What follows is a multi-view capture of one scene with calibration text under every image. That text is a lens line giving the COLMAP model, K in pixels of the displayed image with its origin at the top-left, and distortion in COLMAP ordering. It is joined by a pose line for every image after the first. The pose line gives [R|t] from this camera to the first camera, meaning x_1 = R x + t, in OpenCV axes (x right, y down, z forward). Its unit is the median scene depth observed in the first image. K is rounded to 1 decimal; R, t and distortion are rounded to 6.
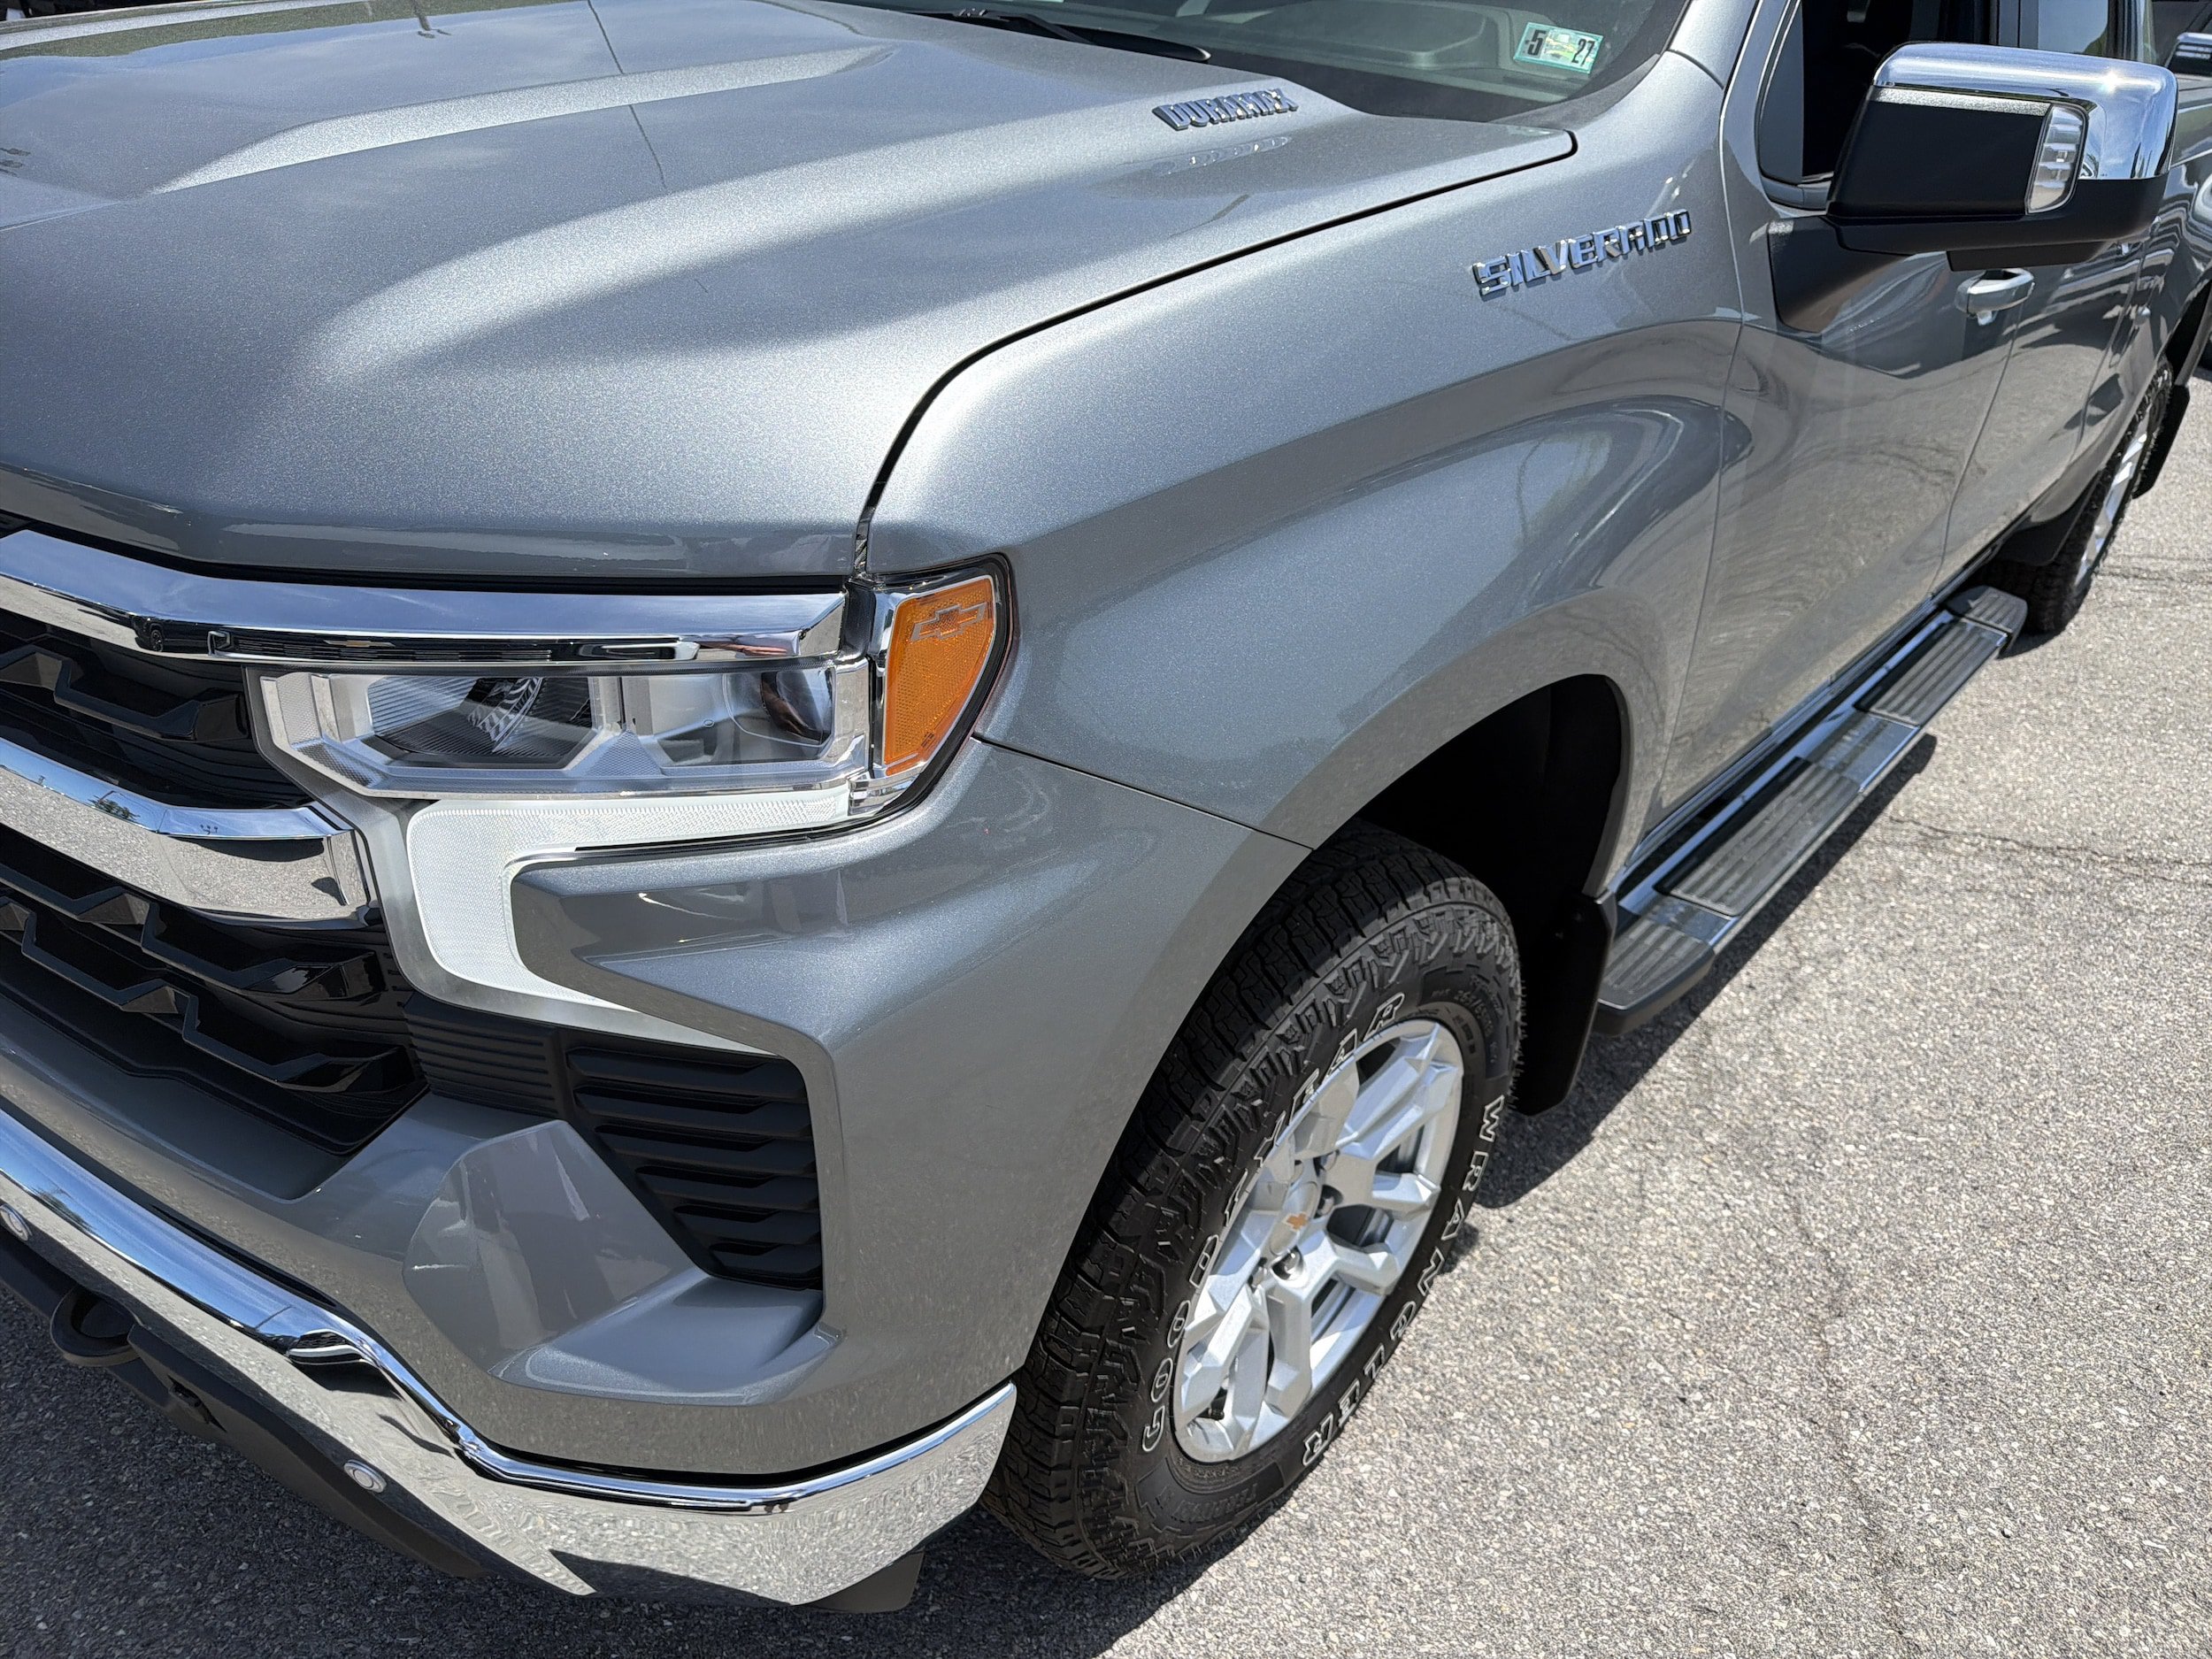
lens RADIAL K [[1575.1, 0, 1121.9], [0, 1575.1, 859.7], [0, 0, 1]] dist [0.001180, -0.009171]
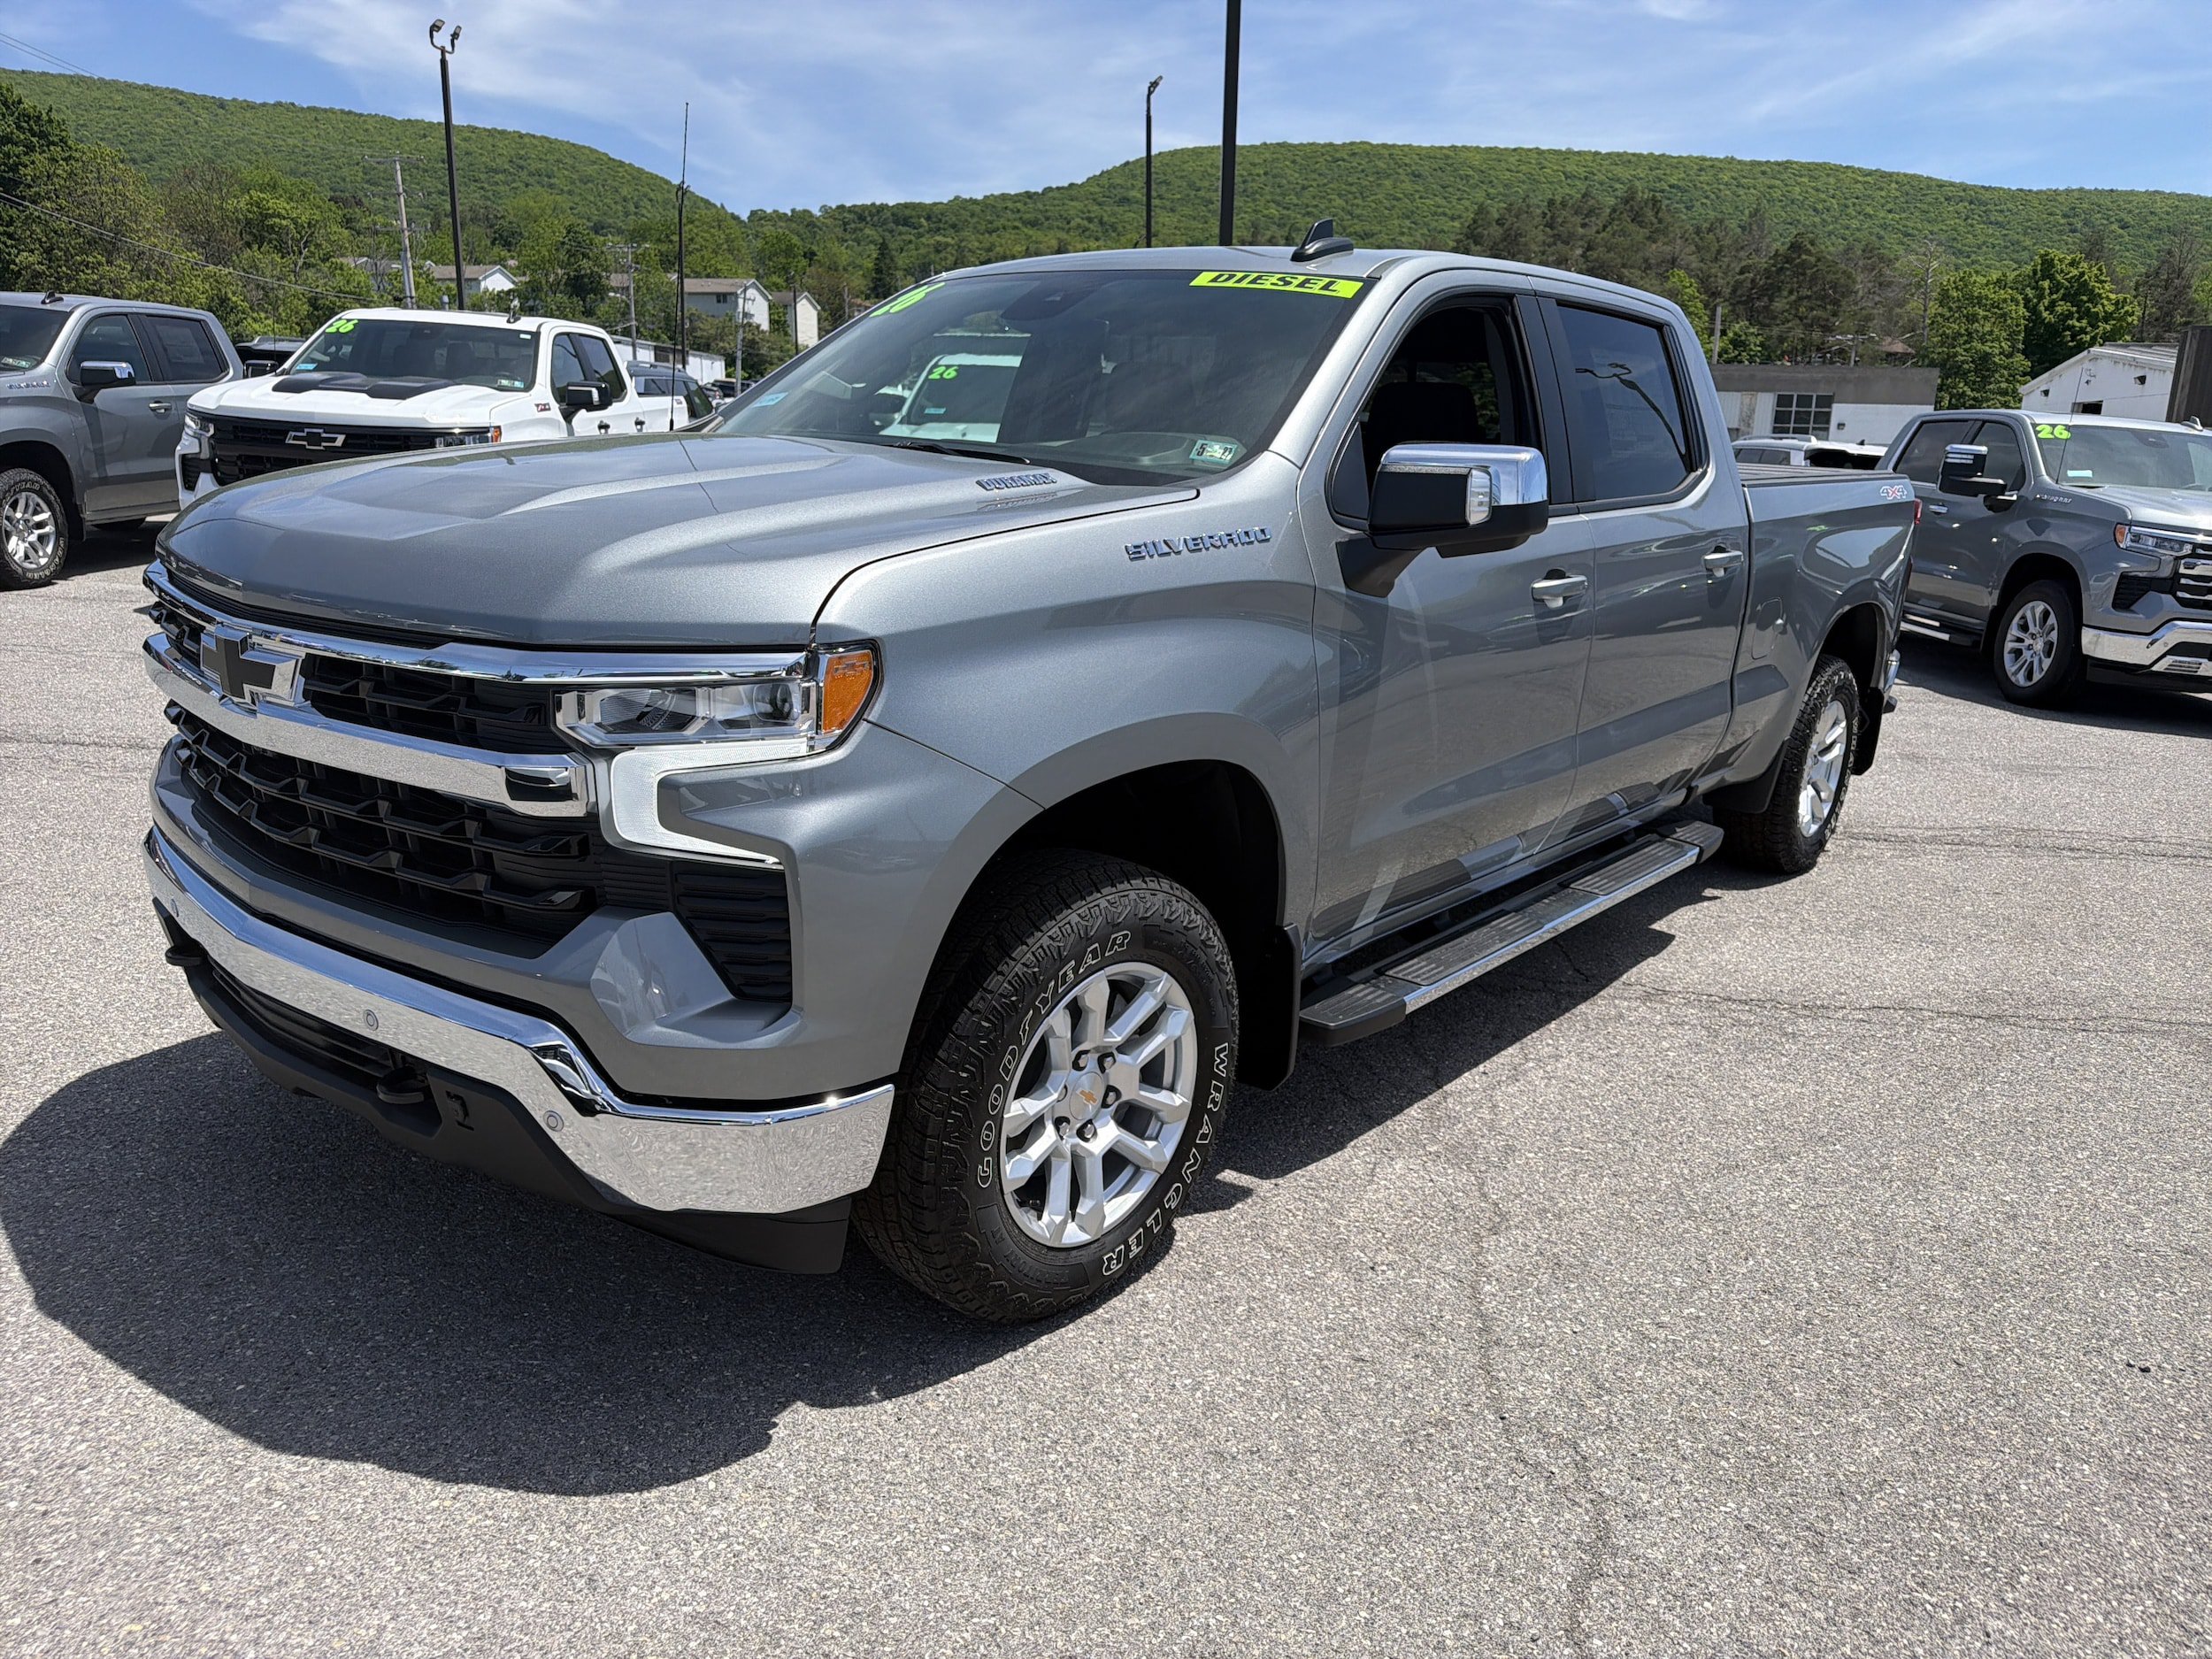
lens RADIAL K [[1575.1, 0, 1121.9], [0, 1575.1, 859.7], [0, 0, 1]] dist [0.001180, -0.009171]
pose [[0.999564, -0.026362, -0.013275, 0.168211], [0.022294, 0.969085, -0.245718, 0.375132], [0.019343, 0.245315, 0.969251, -0.634439]]
